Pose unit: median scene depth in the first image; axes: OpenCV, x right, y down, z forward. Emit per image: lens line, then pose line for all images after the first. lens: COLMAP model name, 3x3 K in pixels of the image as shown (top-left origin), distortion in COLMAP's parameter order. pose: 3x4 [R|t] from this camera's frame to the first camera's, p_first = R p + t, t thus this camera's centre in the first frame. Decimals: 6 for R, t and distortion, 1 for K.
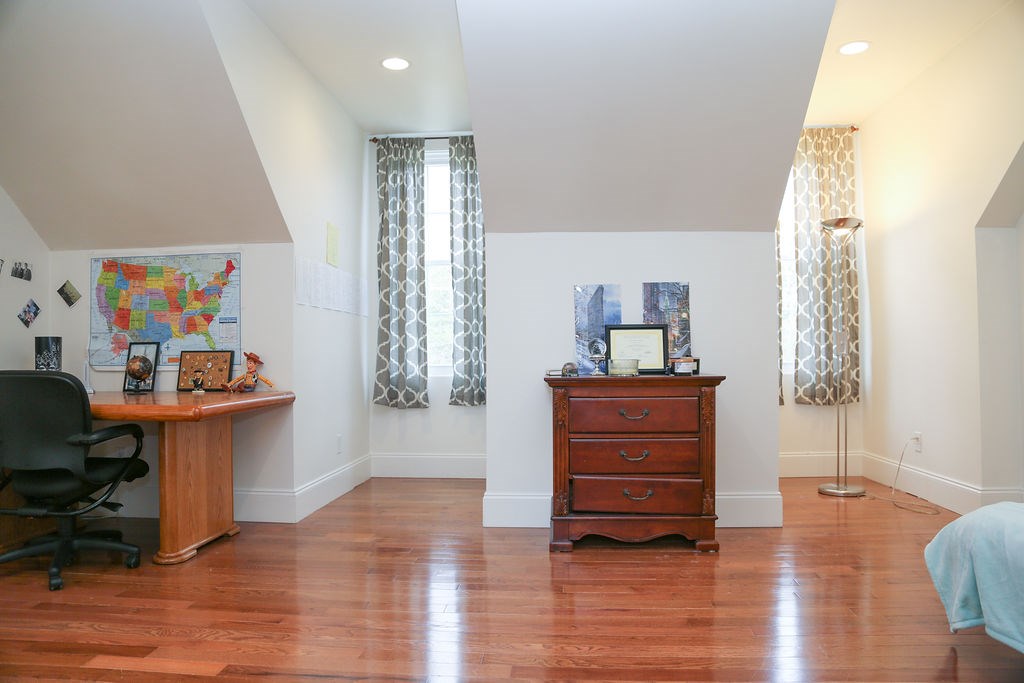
lens RADIAL K [[693.8, 0, 509.1], [0, 693.8, 344.7], [0, 0, 1]] dist [-0.117638, 0.055938]
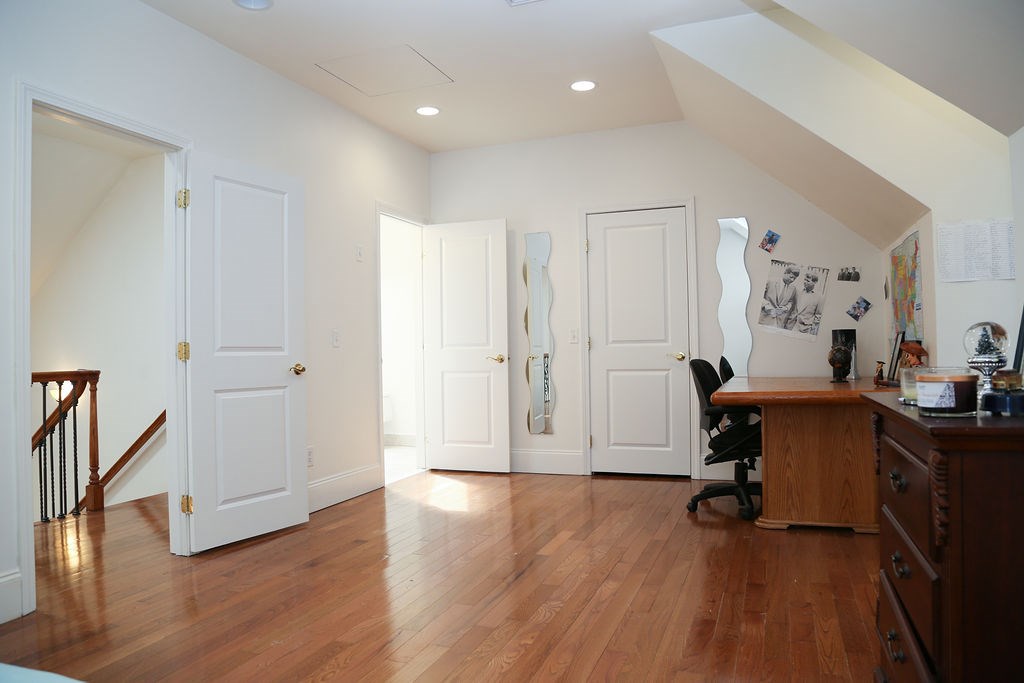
lens RADIAL K [[693.8, 0, 509.1], [0, 693.8, 344.7], [0, 0, 1]] dist [-0.117638, 0.055938]
pose [[-0.289599, 0.005524, -0.957132, 0.613544], [0.036944, 0.999303, -0.005411, -0.000406], [0.956435, -0.036927, -0.289601, 0.763943]]
